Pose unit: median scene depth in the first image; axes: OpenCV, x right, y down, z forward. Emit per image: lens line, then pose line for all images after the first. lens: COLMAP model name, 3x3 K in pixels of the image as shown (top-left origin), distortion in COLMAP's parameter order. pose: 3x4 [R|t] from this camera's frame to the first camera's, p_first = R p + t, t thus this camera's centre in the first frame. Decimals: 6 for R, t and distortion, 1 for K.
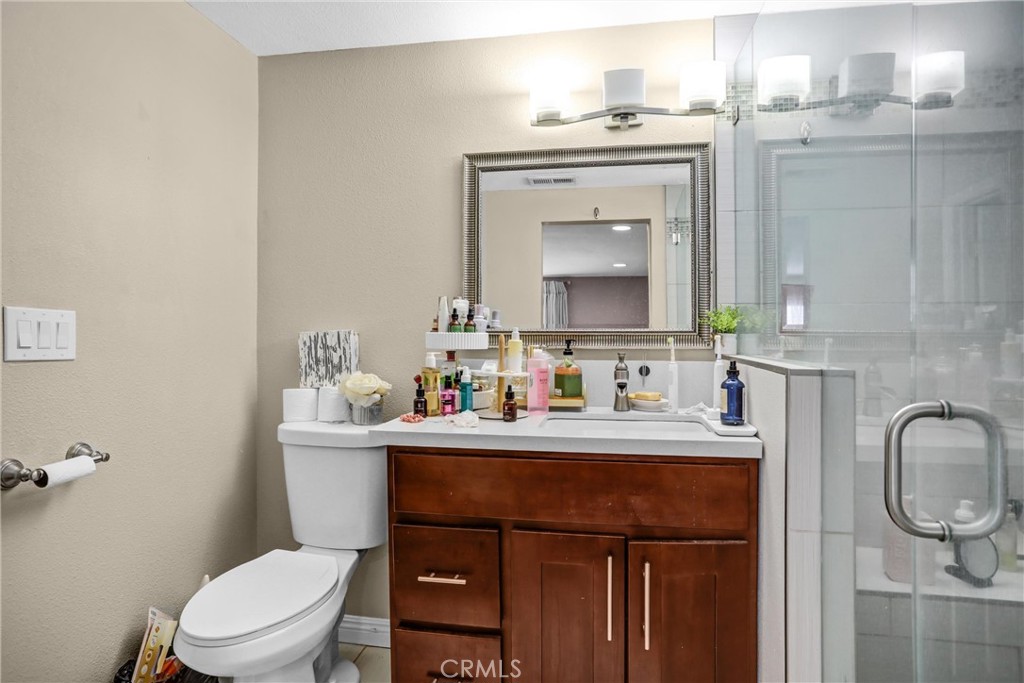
lens RADIAL K [[600.8, 0, 511.5], [0, 600.8, 352.6], [0, 0, 1]] dist [-0.000355, -0.000206]
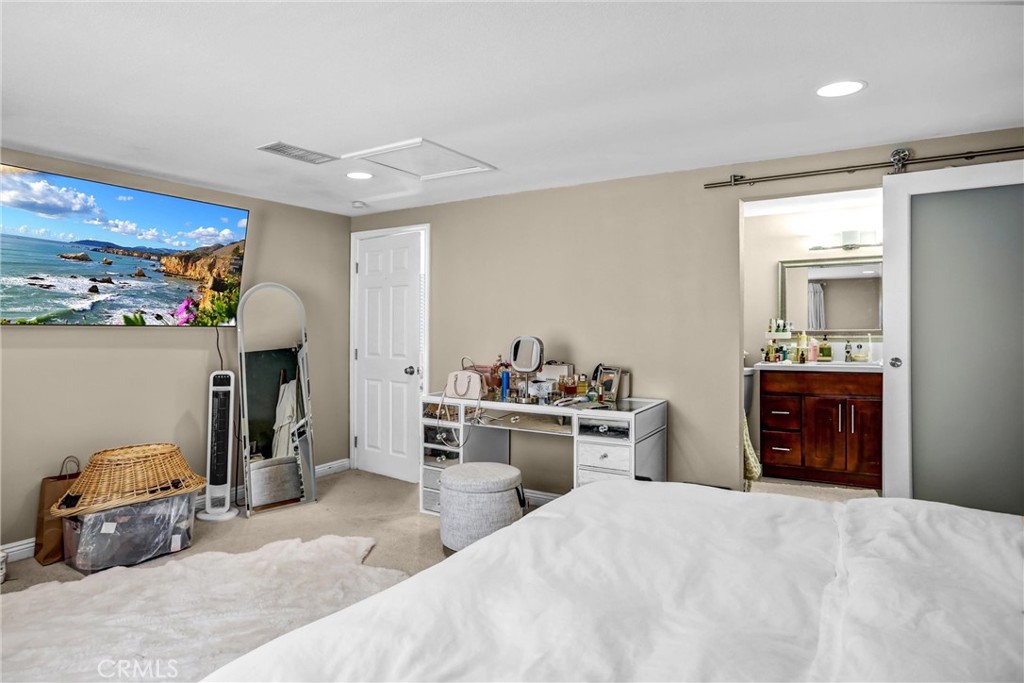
lens RADIAL K [[600.8, 0, 511.5], [0, 600.8, 352.6], [0, 0, 1]] dist [-0.000355, -0.000206]
pose [[0.926778, -0.001728, -0.375606, -0.193264], [0.008637, 0.999823, 0.016711, 0.001782], [0.375511, -0.018732, 0.926629, -1.978188]]
